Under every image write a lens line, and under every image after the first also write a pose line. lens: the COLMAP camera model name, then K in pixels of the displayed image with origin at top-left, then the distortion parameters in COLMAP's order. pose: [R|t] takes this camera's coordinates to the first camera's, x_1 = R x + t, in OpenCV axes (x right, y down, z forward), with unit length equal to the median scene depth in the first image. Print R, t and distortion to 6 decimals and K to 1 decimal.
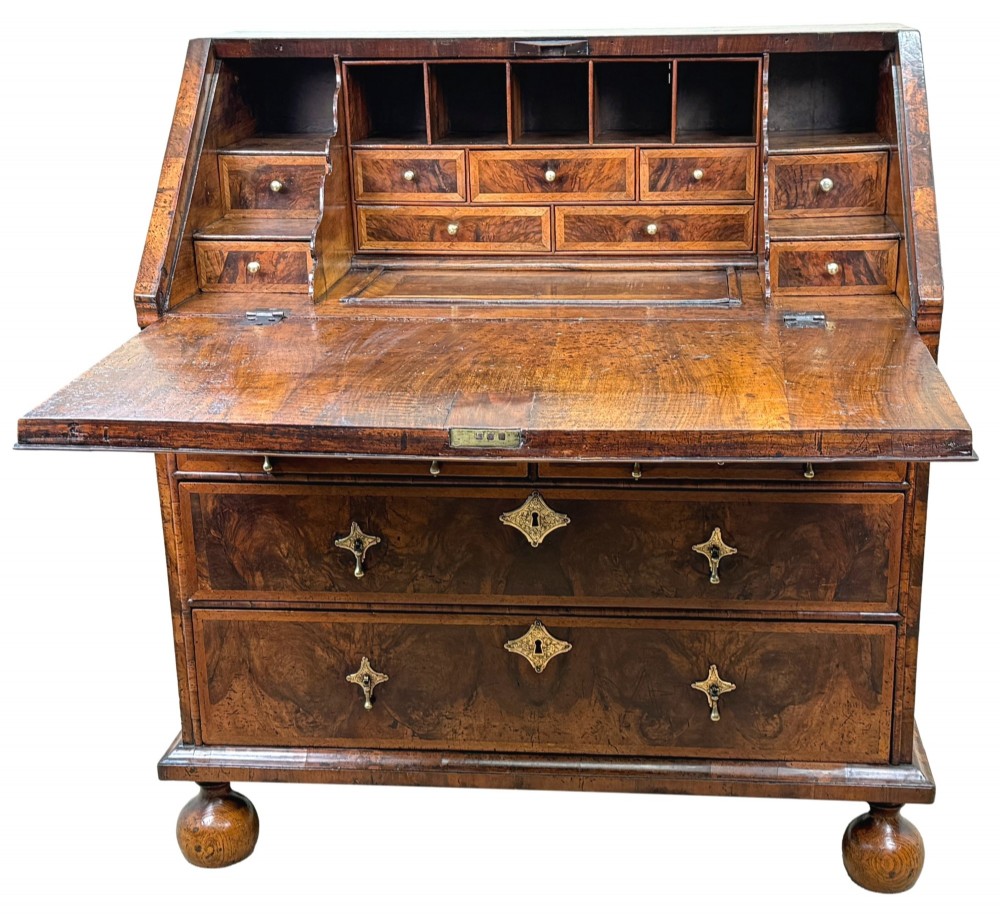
lens RADIAL K [[1534.8, 0, 546.1], [0, 1534.8, 510.8], [0, 0, 1]] dist [0.129672, 0.052747]
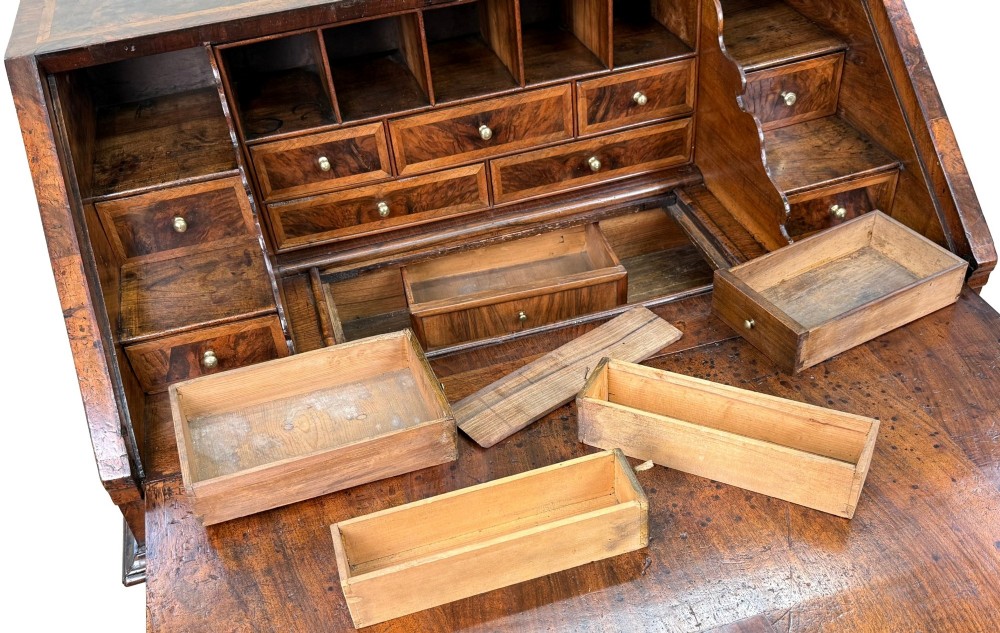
lens RADIAL K [[937.8, 0, 513.6], [0, 937.8, 424.6], [0, 0, 1]] dist [0.149655, -0.318167]
pose [[0.929562, -0.287600, 0.230651, -0.164972], [0.180451, 0.900516, 0.395611, -0.295700], [-0.321483, -0.326124, 0.888984, 0.487217]]
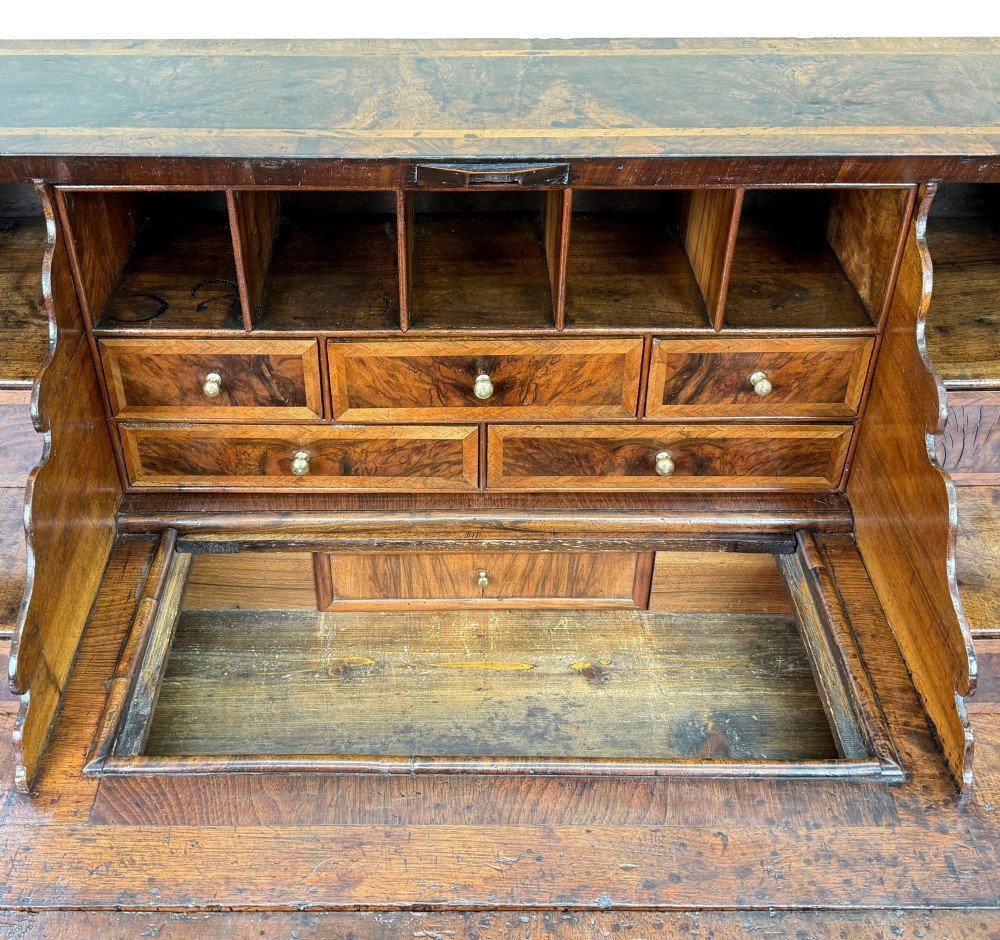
lens RADIAL K [[1179.7, 0, 450.8], [0, 1179.7, 444.4], [0, 0, 1]] dist [0.182384, -0.382391]
pose [[0.996339, -0.039460, 0.075844, -0.042330], [0.015512, 0.955826, 0.293524, -0.337690], [-0.084077, -0.291273, 0.952938, 0.645478]]
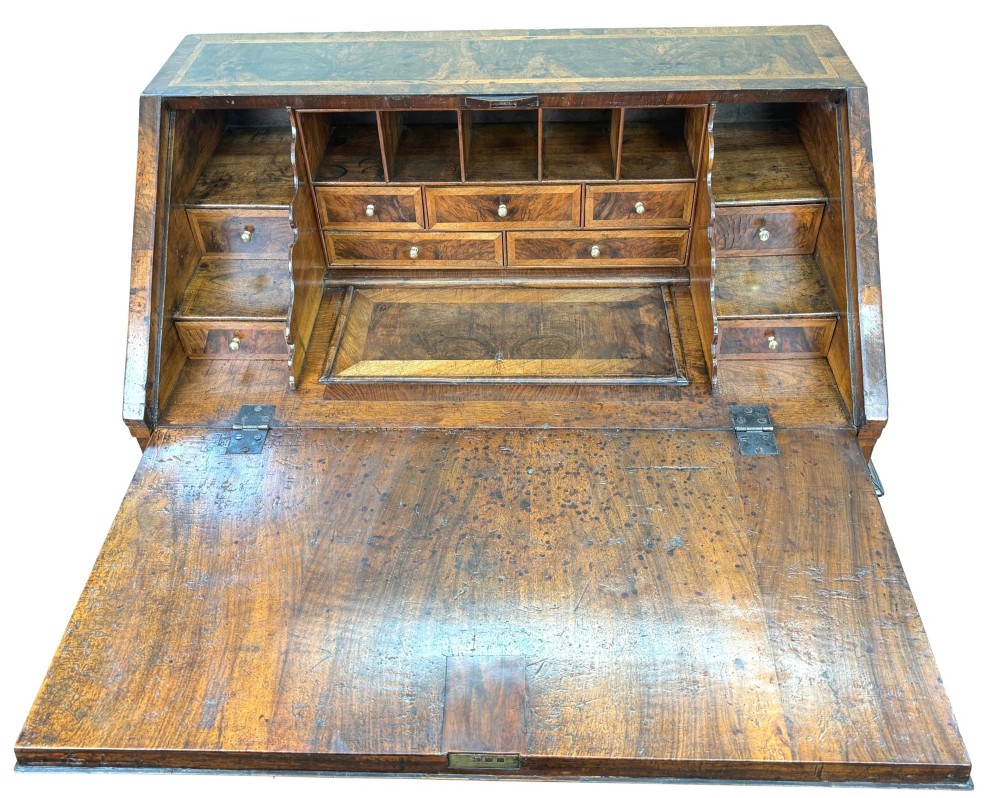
lens RADIAL K [[896.5, 0, 500.0], [0, 896.5, 399.0], [0, 0, 1]] dist [0.176374, -0.338138]
pose [[0.998392, -0.045428, 0.033894, -0.027936], [0.029226, 0.924990, 0.378867, -0.355179], [-0.048563, -0.377267, 0.924830, 0.391395]]
